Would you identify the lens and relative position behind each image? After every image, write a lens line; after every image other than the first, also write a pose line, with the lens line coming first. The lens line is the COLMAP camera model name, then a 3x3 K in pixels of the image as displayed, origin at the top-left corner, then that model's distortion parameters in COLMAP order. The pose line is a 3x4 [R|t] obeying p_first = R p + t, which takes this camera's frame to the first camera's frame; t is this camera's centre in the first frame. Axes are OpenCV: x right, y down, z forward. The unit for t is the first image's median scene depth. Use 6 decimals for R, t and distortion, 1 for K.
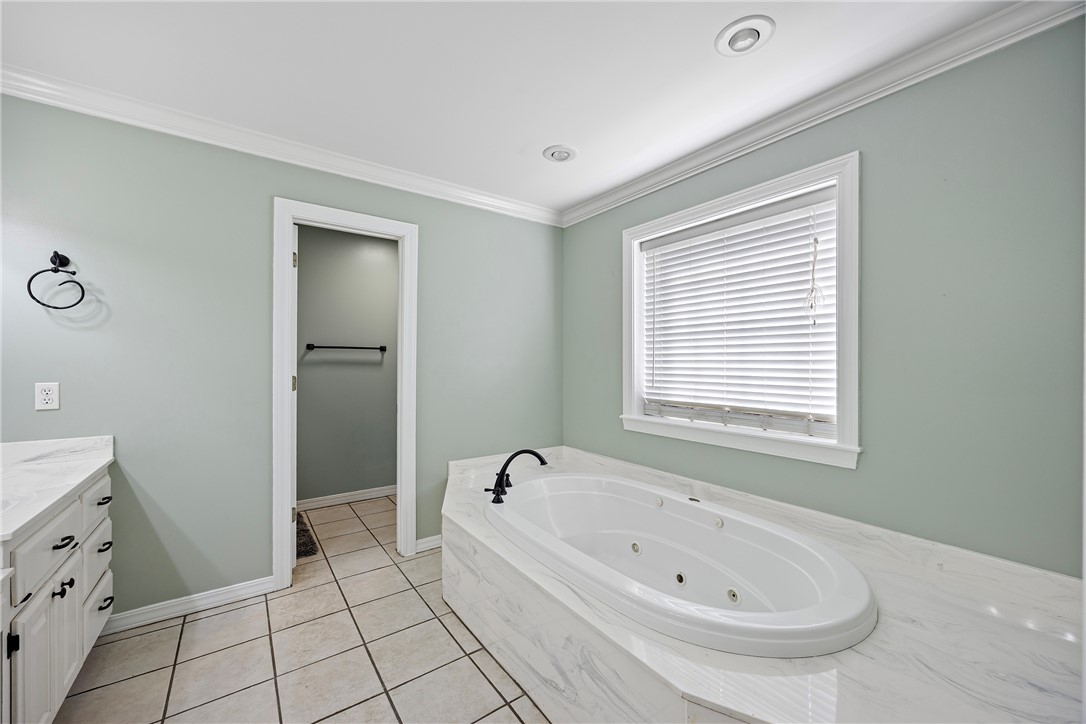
lens RADIAL K [[420.0, 0, 539.8], [0, 420.0, 361.9], [0, 0, 1]] dist [-0.000708, -0.000138]
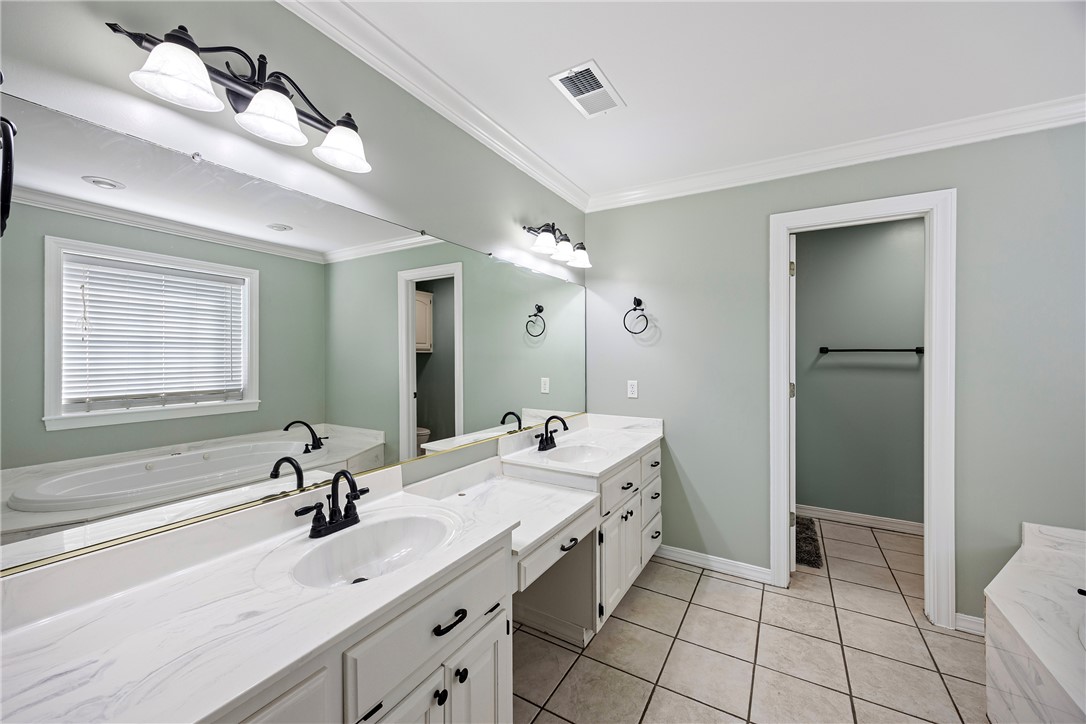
lens RADIAL K [[416.5, 0, 548.2], [0, 416.5, 357.0], [0, 0, 1]] dist [-0.000625, -0.000170]
pose [[0.412582, 0.002117, -0.910918, 0.097261], [-0.002223, 0.999997, 0.001318, -0.032725], [0.910918, 0.001481, 0.412586, 0.050350]]
